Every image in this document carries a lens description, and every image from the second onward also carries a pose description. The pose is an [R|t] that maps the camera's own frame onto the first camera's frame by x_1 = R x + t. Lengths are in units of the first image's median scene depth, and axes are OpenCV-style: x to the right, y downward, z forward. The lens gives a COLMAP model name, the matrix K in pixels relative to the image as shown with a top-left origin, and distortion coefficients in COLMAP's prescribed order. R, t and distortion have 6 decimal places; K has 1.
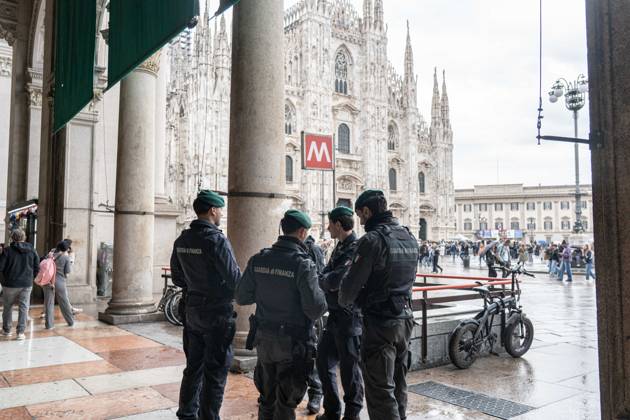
lens RADIAL K [[516.2, 0, 321.1], [0, 516.2, 215.3], [0, 0, 1]] dist [-0.006239, 0.000686]
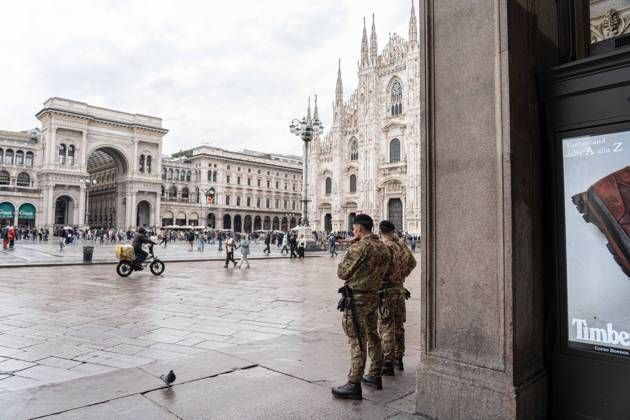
lens RADIAL K [[450.0, 0, 312.9], [0, 450.0, 213.9], [0, 0, 1]] dist [-0.026437, 0.000038]
pose [[0.121265, -0.043261, -0.991677, 1.079052], [0.045305, 0.998250, -0.038008, 0.037931], [0.991586, -0.040318, 0.123012, 0.646417]]
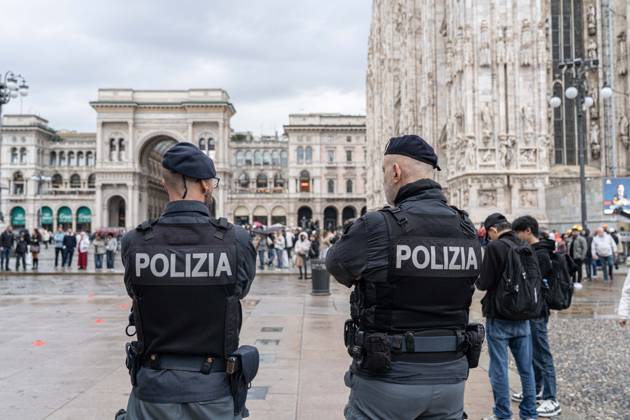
lens RADIAL K [[588.3, 0, 312.7], [0, 588.3, 212.6], [0, 0, 1]] dist [0.050751, 0.000000]
pose [[-0.630377, -0.038618, -0.775328, 0.661694], [0.049147, 0.994773, -0.089506, 0.100381], [0.774732, -0.094528, -0.625184, 1.332269]]
